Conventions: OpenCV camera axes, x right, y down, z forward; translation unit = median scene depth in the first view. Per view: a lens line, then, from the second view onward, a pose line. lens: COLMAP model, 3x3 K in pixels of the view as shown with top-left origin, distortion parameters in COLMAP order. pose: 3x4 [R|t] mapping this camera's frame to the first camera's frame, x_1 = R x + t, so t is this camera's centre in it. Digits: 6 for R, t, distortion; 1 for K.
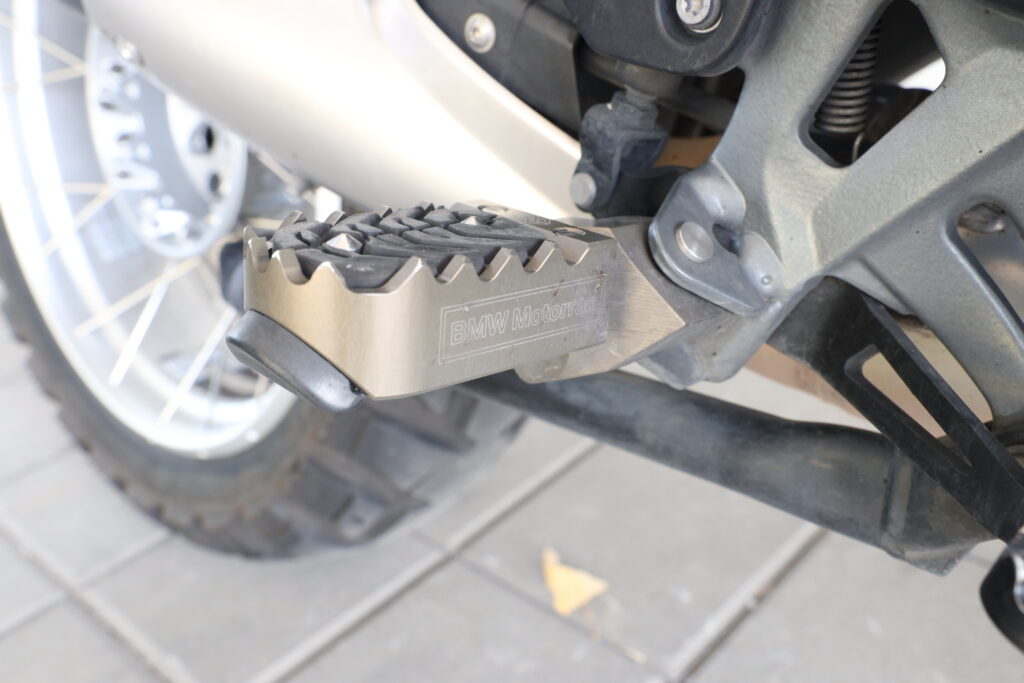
lens RADIAL K [[1075.4, 0, 512.9], [0, 1075.4, 341.4], [0, 0, 1]] dist [-0.005492, 0.000000]
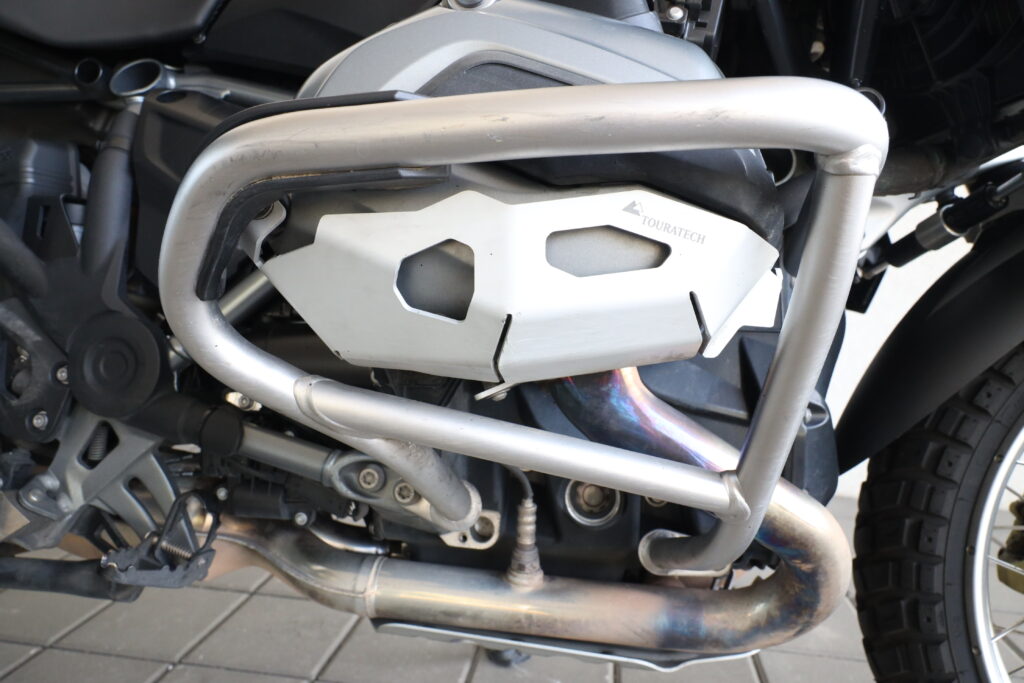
lens RADIAL K [[703.1, 0, 508.7], [0, 703.1, 331.2], [0, 0, 1]] dist [0.009136, -0.000238]
pose [[0.824692, 0.080830, 0.559777, 0.110278], [0.146421, 0.925481, -0.349351, 0.368297], [-0.546301, 0.370070, 0.751401, -1.404412]]
